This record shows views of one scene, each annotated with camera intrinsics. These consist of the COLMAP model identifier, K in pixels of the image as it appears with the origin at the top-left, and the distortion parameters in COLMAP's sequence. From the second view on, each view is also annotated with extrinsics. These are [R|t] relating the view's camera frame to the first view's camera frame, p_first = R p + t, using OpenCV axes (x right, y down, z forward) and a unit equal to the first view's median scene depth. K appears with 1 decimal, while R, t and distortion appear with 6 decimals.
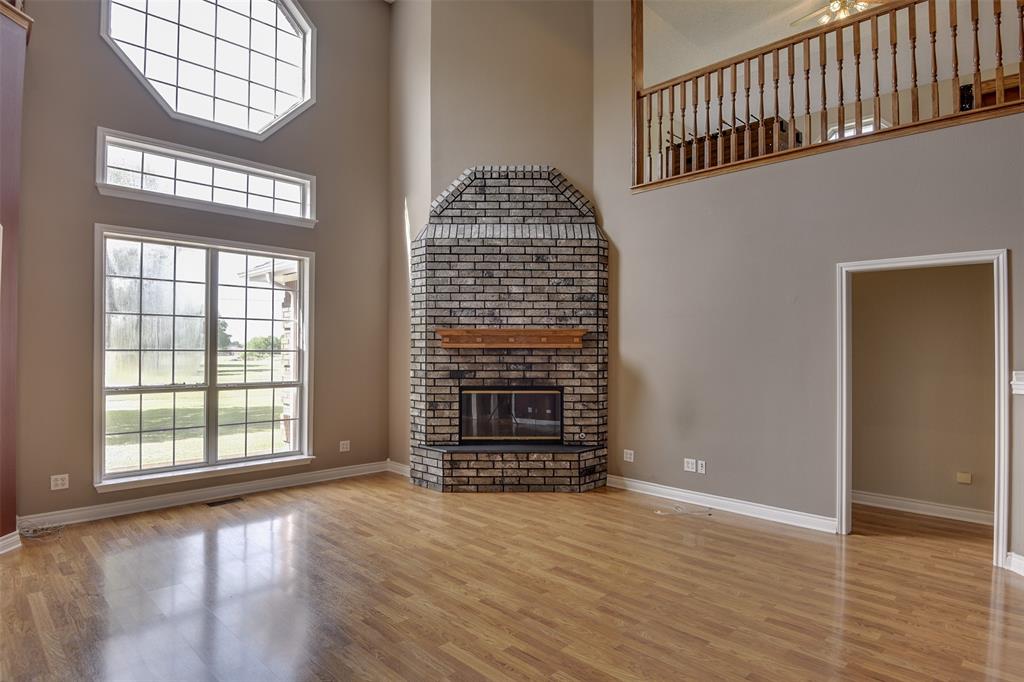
lens RADIAL K [[566.0, 0, 510.3], [0, 566.0, 343.2], [0, 0, 1]] dist [0.032395, -0.000229]
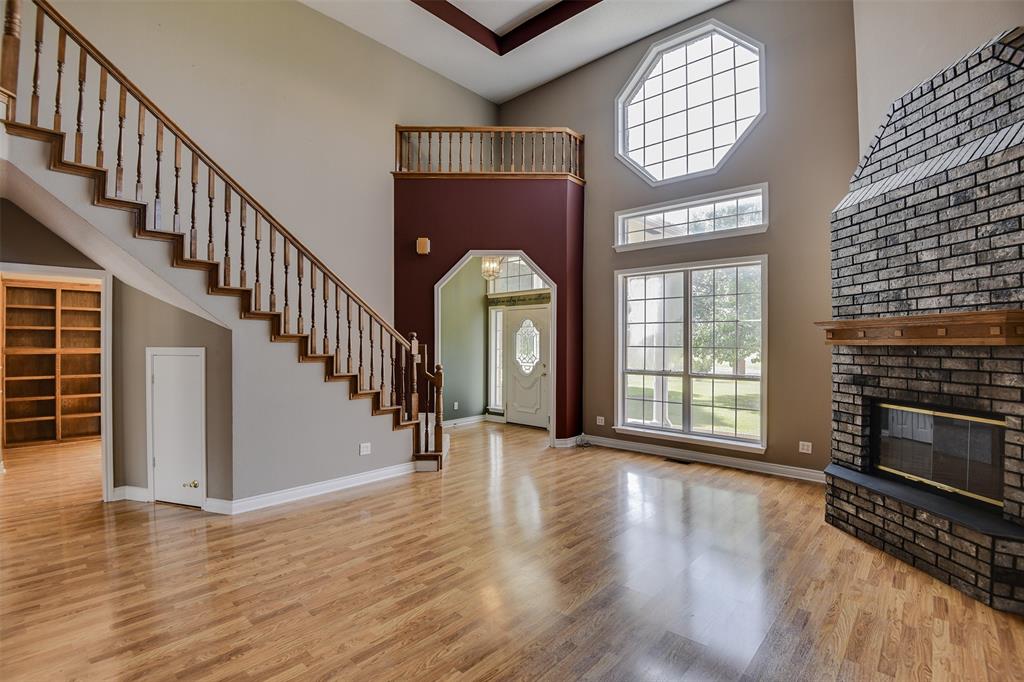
lens RADIAL K [[481.4, 0, 510.7], [0, 481.4, 342.1], [0, 0, 1]] dist [-0.031477, -0.001384]
pose [[0.063261, -0.006214, -0.997978, 0.517113], [0.005586, 0.999967, -0.005873, 0.004984], [0.997981, -0.005204, 0.063293, 0.486631]]
